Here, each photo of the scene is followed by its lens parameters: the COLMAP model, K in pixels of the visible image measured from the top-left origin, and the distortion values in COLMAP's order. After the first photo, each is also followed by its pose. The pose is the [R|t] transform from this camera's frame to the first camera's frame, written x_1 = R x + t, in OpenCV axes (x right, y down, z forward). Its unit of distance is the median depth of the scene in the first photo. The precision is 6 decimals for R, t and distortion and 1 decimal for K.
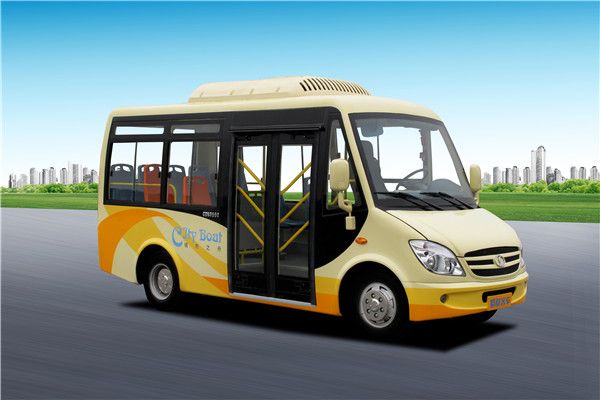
lens RADIAL K [[987.4, 0, 300.0], [0, 987.4, 200.0], [0, 0, 1]] dist [0.003217, 0.014316]
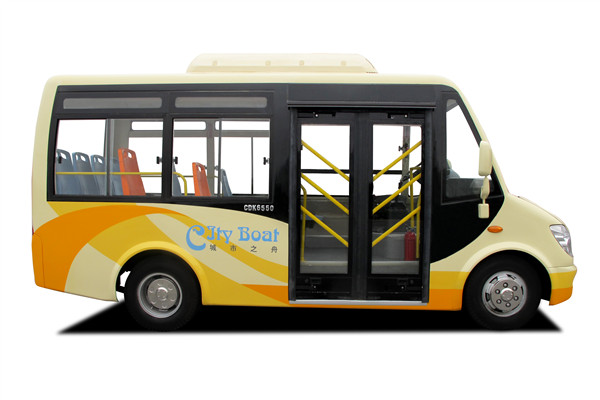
lens RADIAL K [[506.0, 0, 300.0], [0, 506.0, 200.0], [0, 0, 1]] dist [-0.078619, 0.002230]
pose [[0.752682, -0.032174, 0.657597, -0.349277], [0.020801, 0.999469, 0.025092, -0.001770], [-0.658055, -0.005208, 0.752952, 0.685121]]
